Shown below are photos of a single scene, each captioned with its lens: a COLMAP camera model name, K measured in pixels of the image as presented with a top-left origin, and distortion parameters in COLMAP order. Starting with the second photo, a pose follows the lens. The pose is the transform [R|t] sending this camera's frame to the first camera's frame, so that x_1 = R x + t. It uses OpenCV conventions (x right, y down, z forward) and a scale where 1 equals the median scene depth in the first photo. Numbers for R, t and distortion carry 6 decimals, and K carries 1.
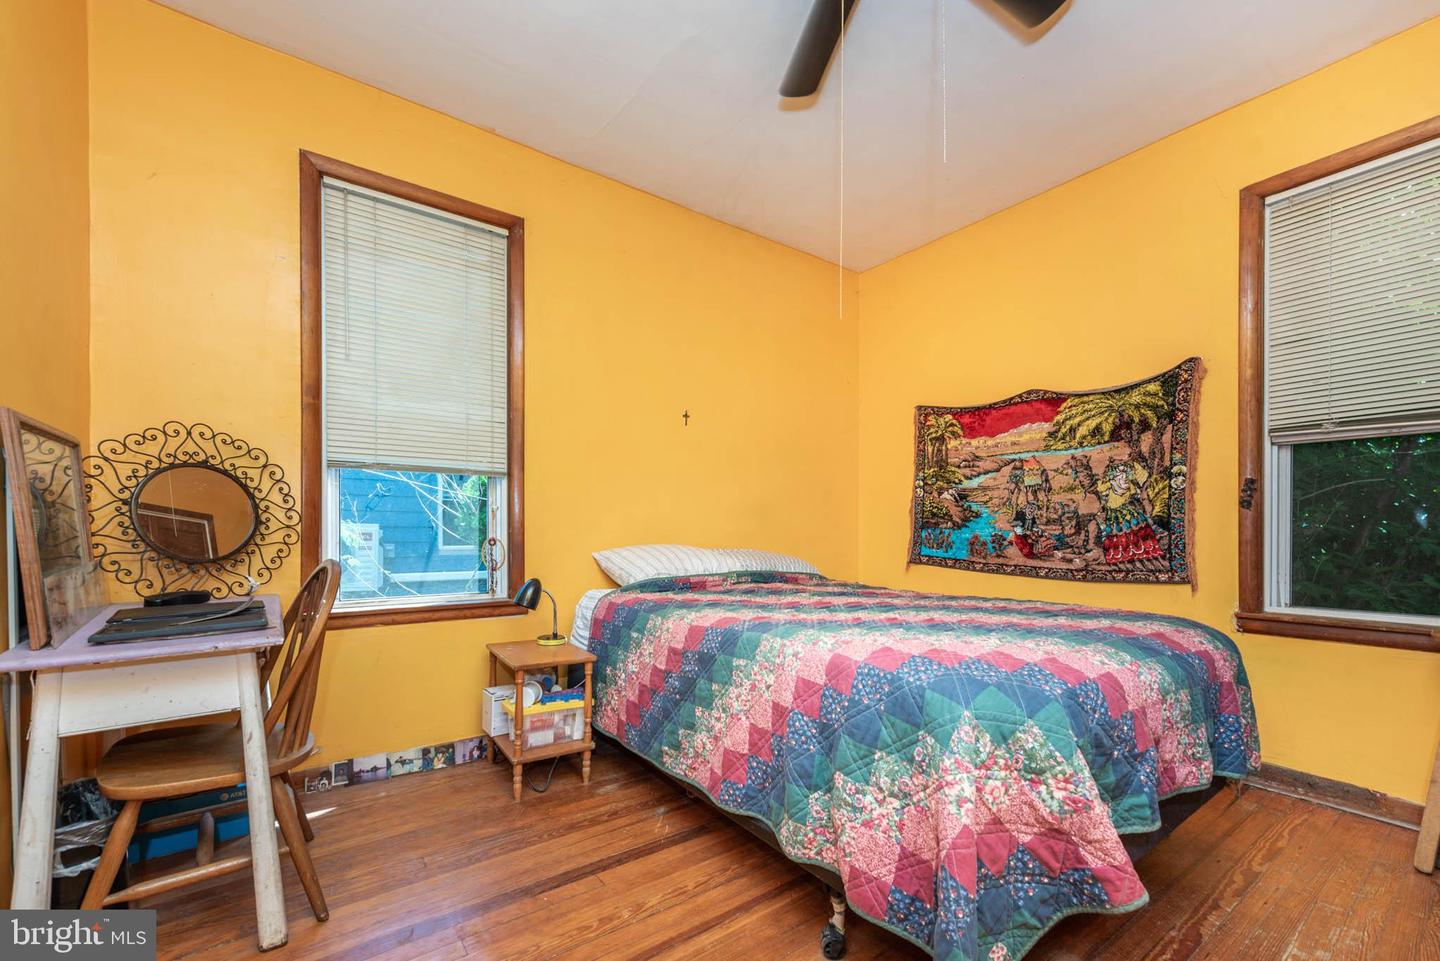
lens RADIAL K [[582.0, 0, 684.2], [0, 582.0, 529.5], [0, 0, 1]] dist [0.013136, -0.001381]
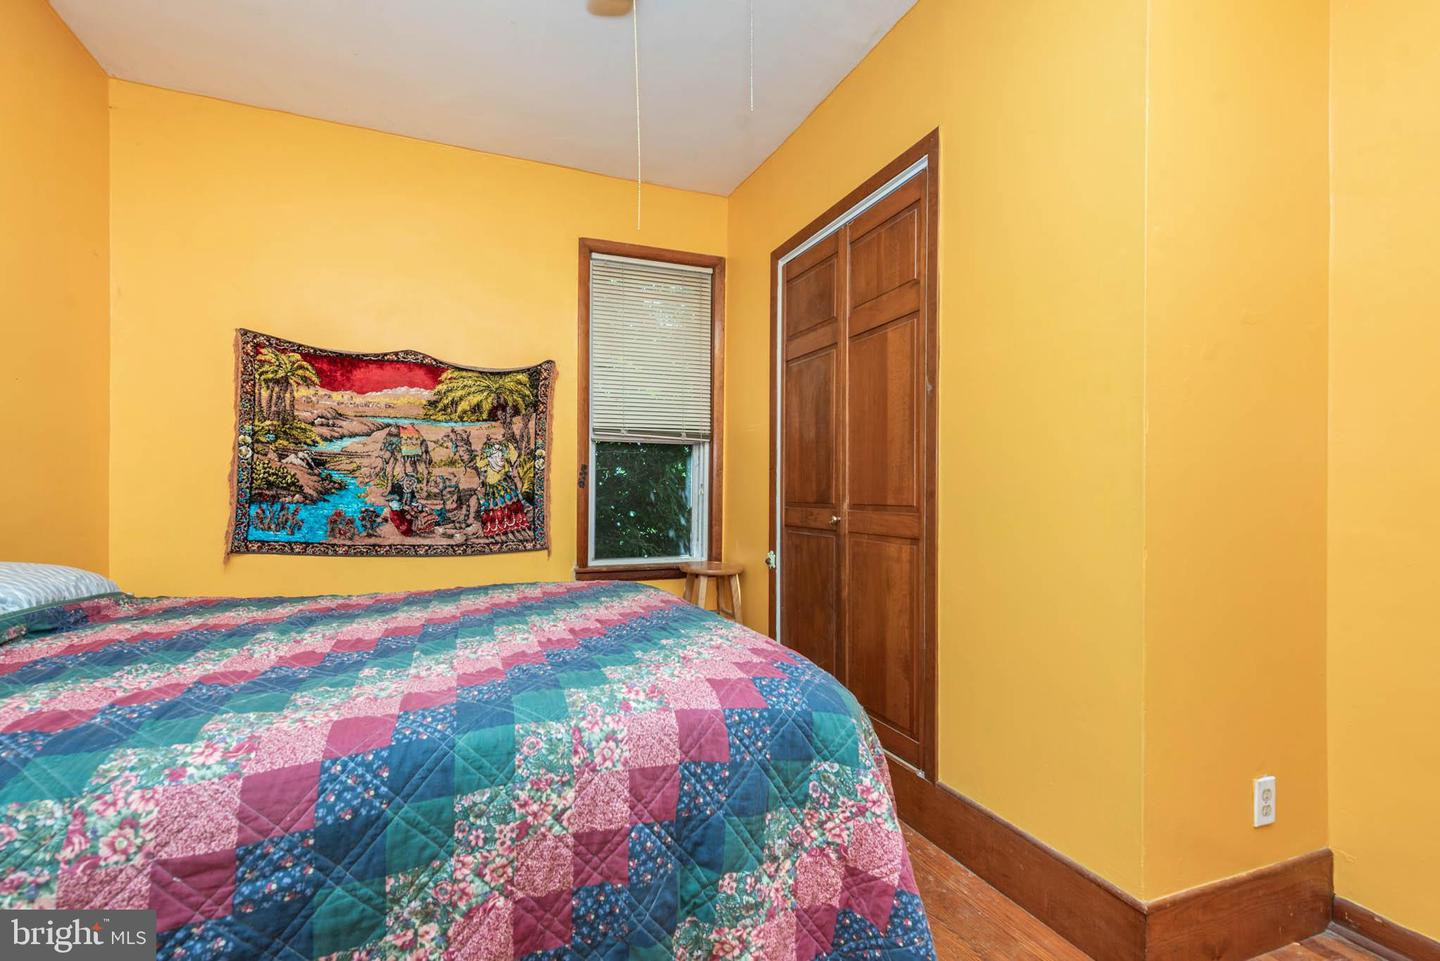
lens RADIAL K [[582.0, 0, 716.5], [0, 582.0, 494.5], [0, 0, 1]] dist [0.013136, -0.001381]
pose [[0.256435, 0.000339, 0.966562, -0.169535], [-0.006194, 0.999980, 0.001293, -0.020260], [-0.966542, -0.006318, 0.256432, 0.323888]]
